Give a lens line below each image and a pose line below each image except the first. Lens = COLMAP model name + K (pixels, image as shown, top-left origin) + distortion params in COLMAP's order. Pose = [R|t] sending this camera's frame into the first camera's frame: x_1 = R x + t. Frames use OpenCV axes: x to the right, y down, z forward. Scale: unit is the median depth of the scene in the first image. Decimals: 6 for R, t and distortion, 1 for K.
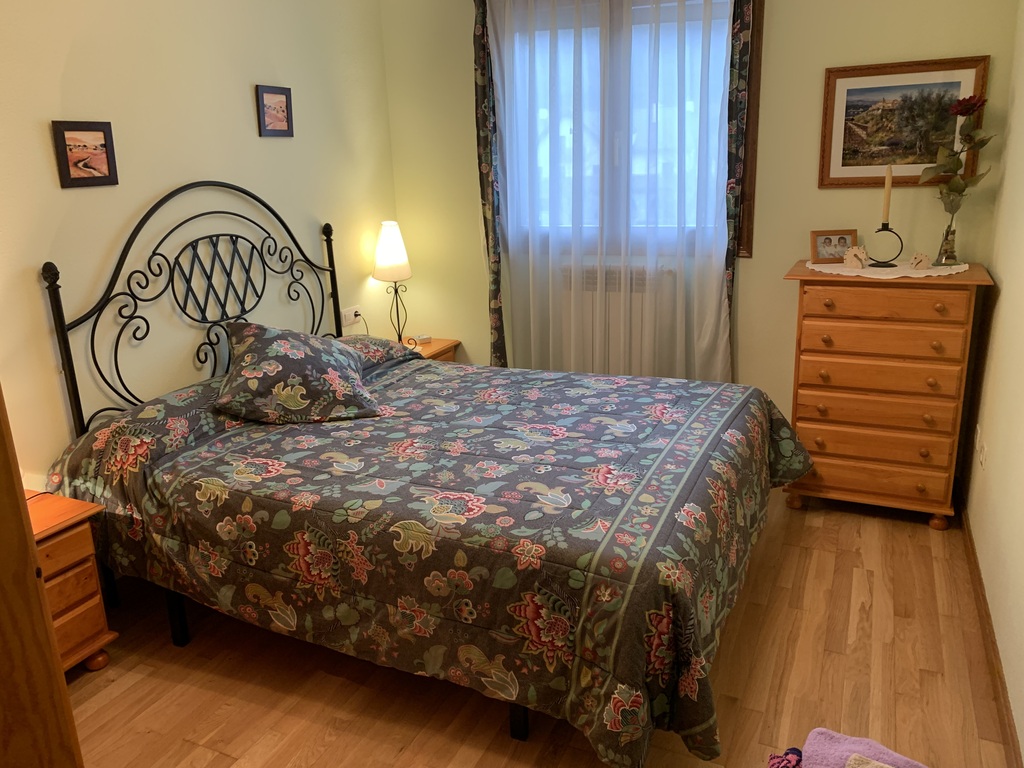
lens RADIAL K [[782.5, 0, 515.4], [0, 782.5, 380.4], [0, 0, 1]] dist [0.073296, -0.093966]
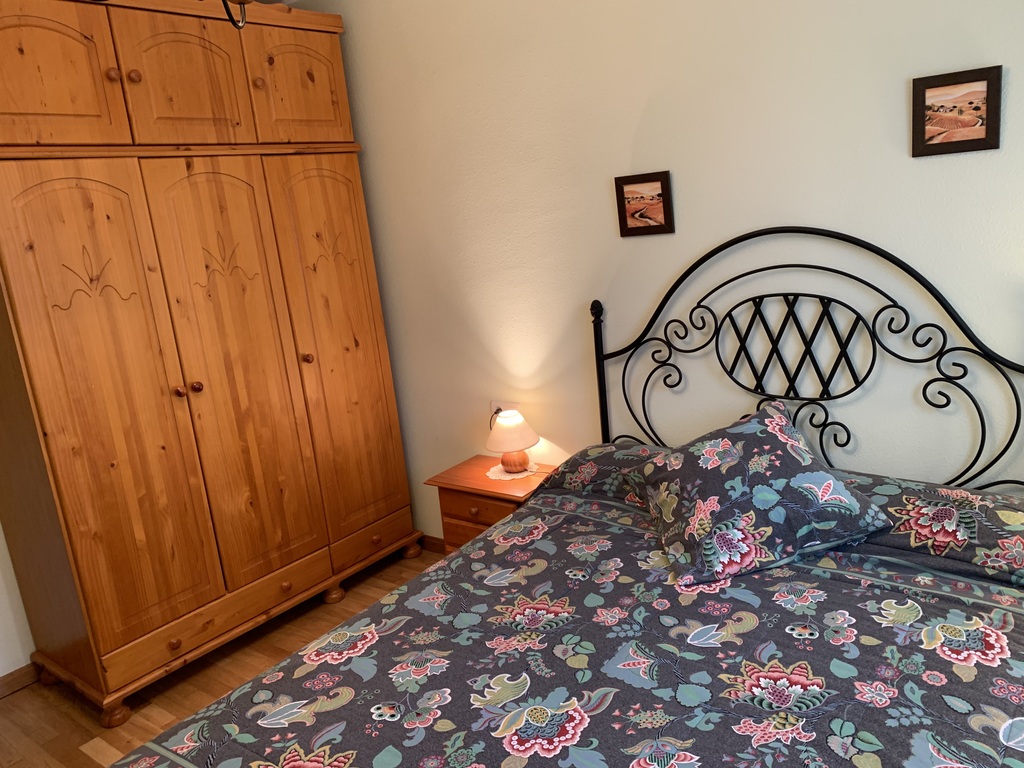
lens RADIAL K [[782.5, 0, 515.4], [0, 782.5, 380.4], [0, 0, 1]] dist [0.073296, -0.093966]
pose [[-0.216086, 0.271910, -0.937748, 0.456386], [-0.163845, 0.936721, 0.309367, -0.309371], [0.962529, 0.220495, -0.157861, 0.900446]]
